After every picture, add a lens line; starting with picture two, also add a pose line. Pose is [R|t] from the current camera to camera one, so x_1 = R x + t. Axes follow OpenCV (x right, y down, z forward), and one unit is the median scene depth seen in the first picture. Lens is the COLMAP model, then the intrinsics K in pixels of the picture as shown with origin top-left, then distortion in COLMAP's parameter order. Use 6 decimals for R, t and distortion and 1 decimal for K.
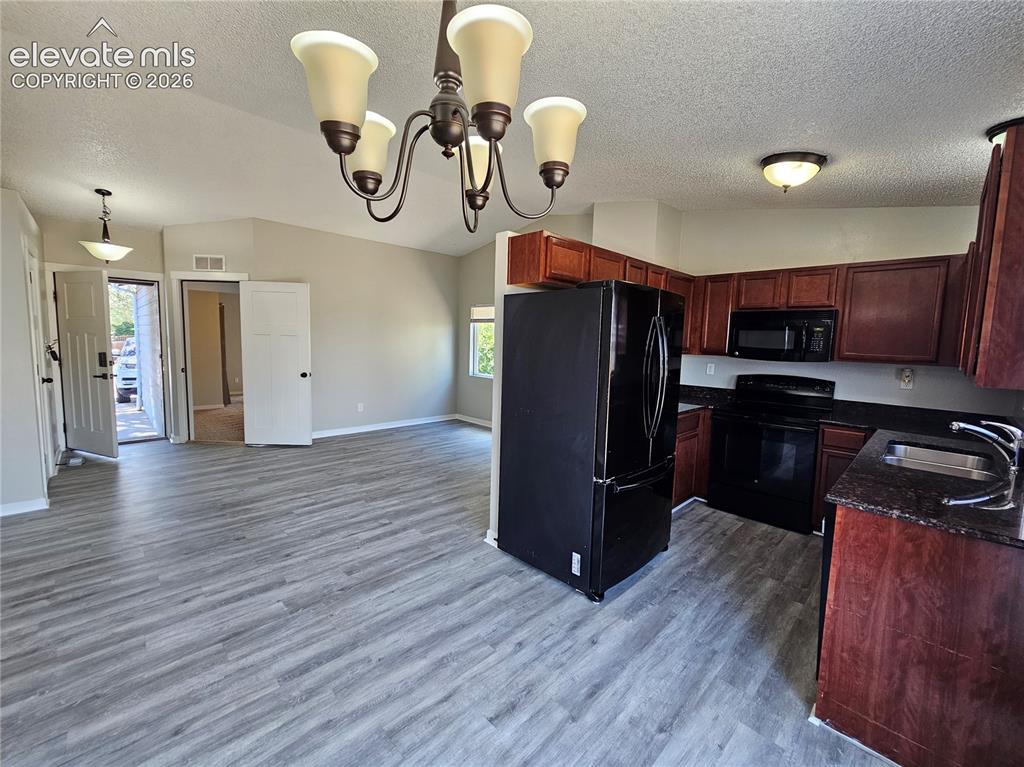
lens RADIAL K [[419.7, 0, 512.6], [0, 419.7, 377.4], [0, 0, 1]] dist [-0.001478, 0.000509]
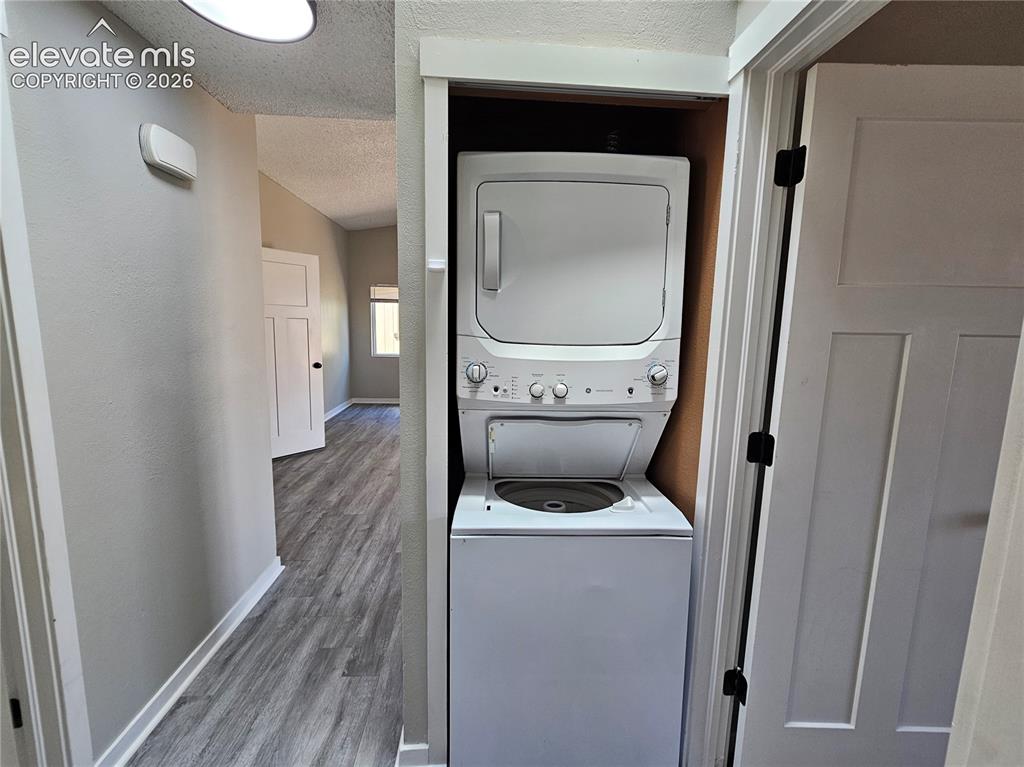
lens RADIAL K [[419.7, 0, 512.6], [0, 419.7, 377.4], [0, 0, 1]] dist [-0.001478, 0.000509]
pose [[0.642658, -0.111597, 0.757982, -0.951673], [0.065438, 0.993715, 0.090822, -0.035354], [-0.763353, -0.008767, 0.645922, 0.168993]]
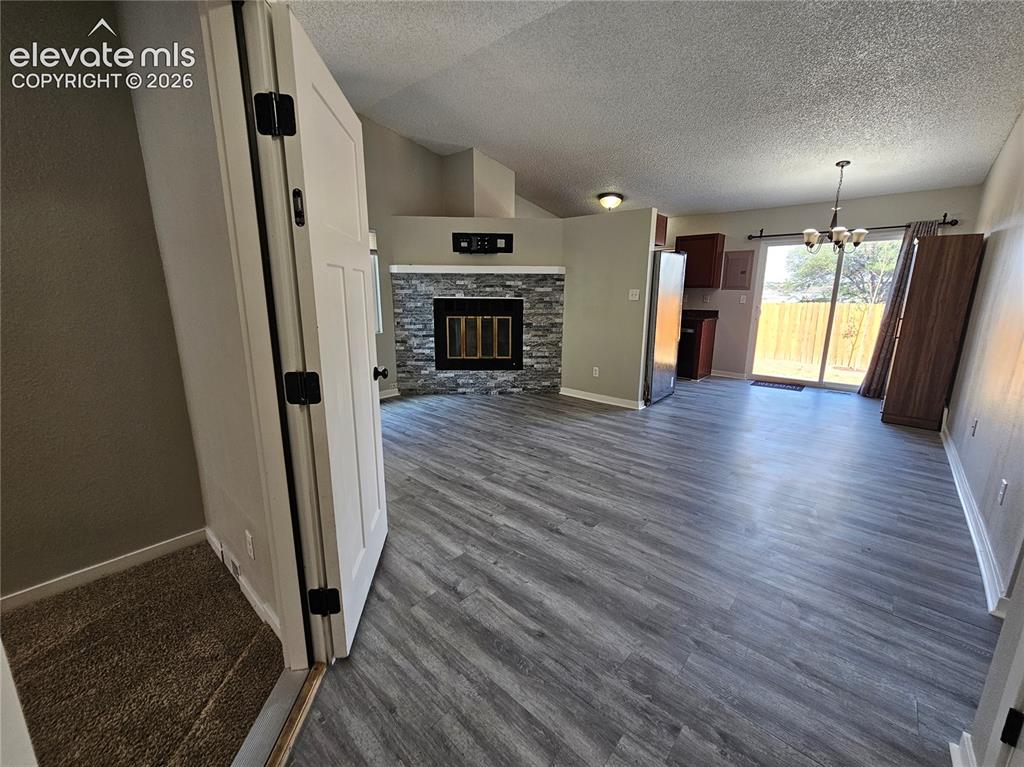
lens RADIAL K [[419.7, 0, 512.6], [0, 419.7, 377.4], [0, 0, 1]] dist [-0.001478, 0.000509]
pose [[-0.068148, -0.235754, 0.969420, -0.954505], [0.088893, 0.966380, 0.241263, -0.092221], [-0.993707, 0.102617, -0.044900, 0.957393]]
